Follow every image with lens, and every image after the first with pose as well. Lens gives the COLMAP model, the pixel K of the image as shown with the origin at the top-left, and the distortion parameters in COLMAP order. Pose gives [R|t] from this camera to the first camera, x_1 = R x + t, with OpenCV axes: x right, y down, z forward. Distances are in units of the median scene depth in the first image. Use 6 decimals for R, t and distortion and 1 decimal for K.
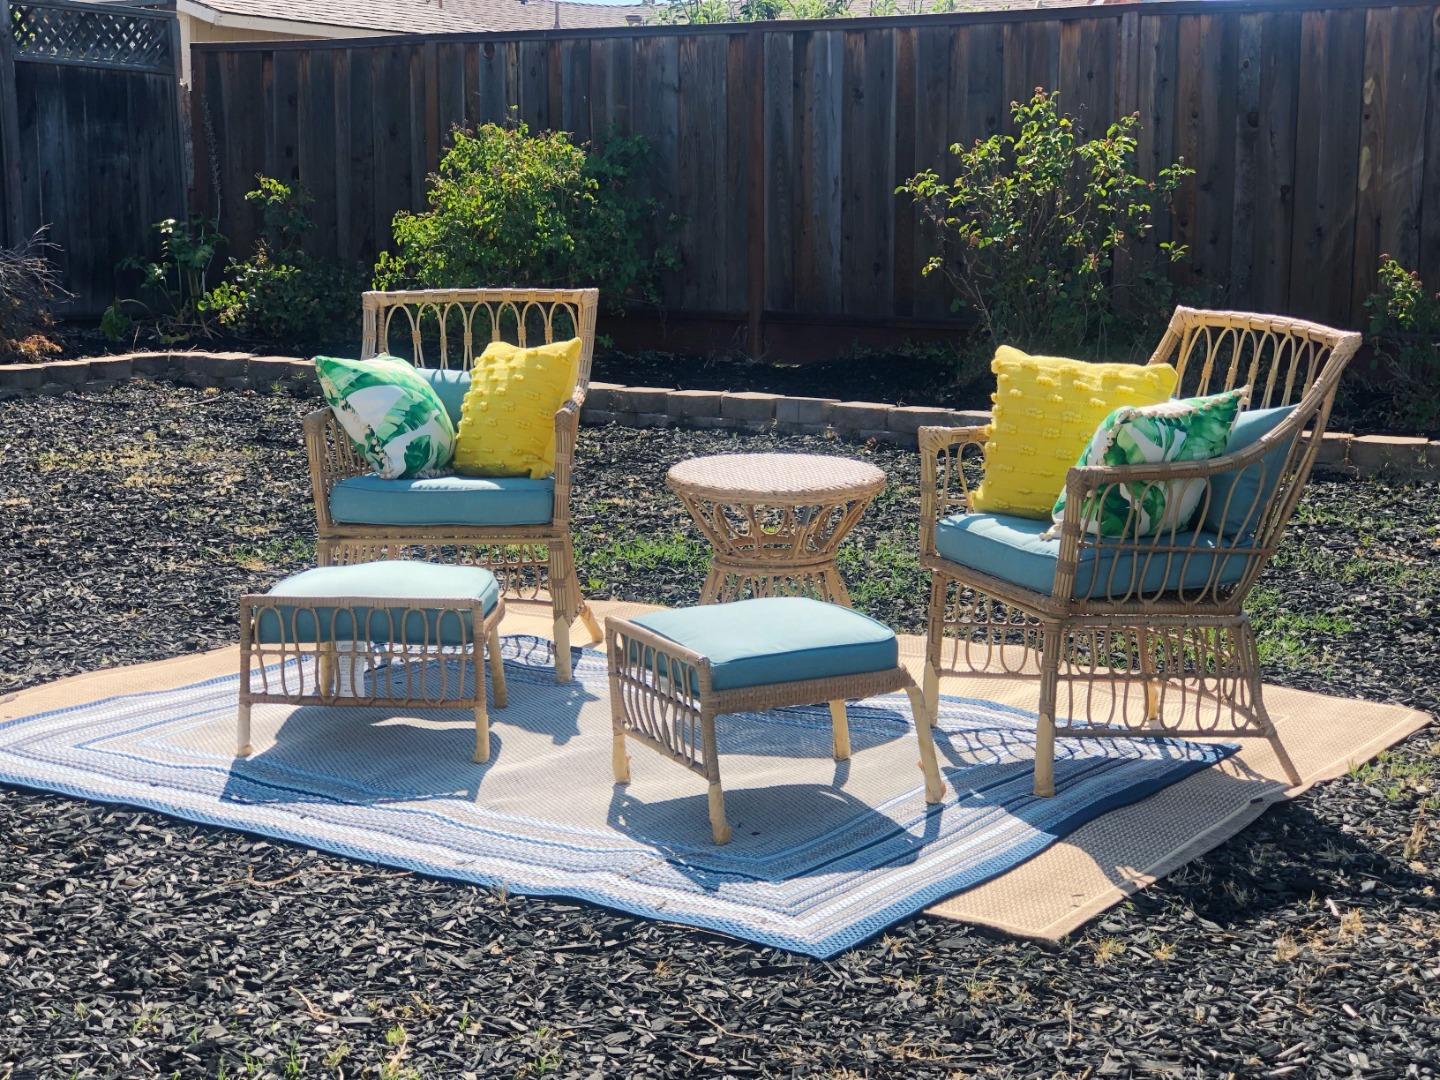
lens RADIAL K [[2215.0, 0, 720.0], [0, 2215.0, 540.0], [0, 0, 1]] dist [0.005597, 0.047887]
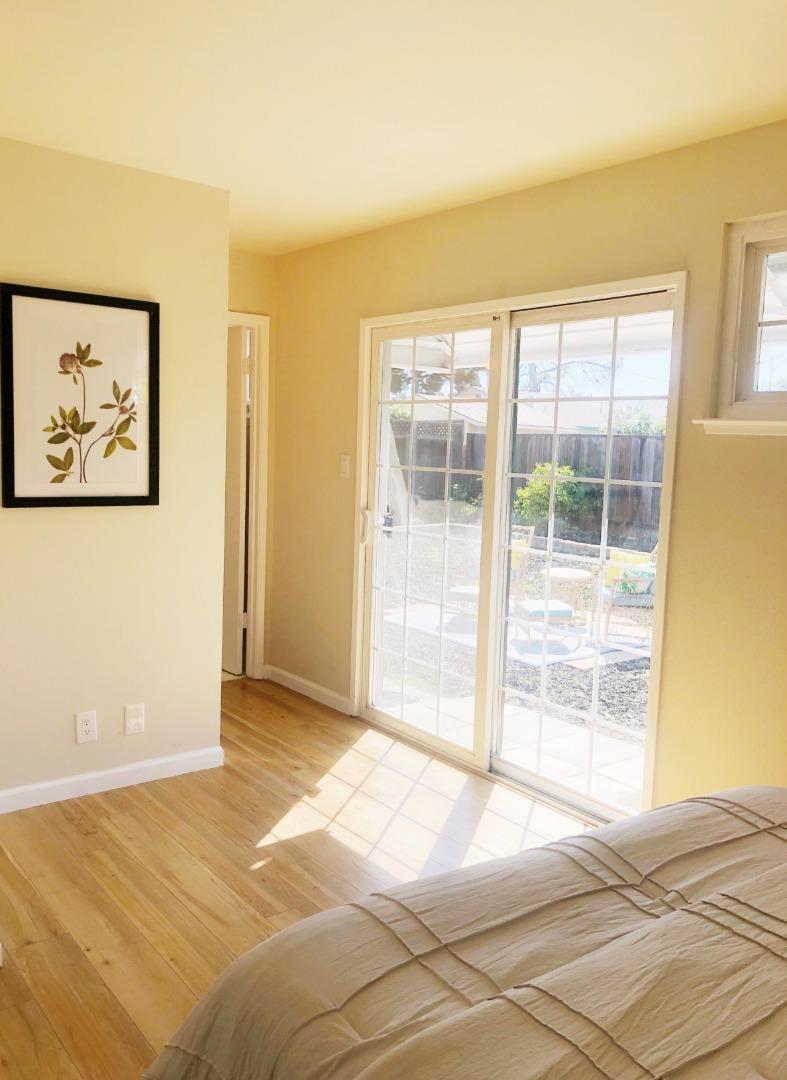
lens RADIAL K [[888.7, 0, 393.5], [0, 888.7, 540.0], [0, 0, 1]] dist [-0.000340, -0.000100]
pose [[0.942431, 0.066978, -0.327624, 0.261286], [-0.082395, 0.996040, -0.033388, -0.007728], [0.324091, 0.058461, 0.944218, -0.733459]]
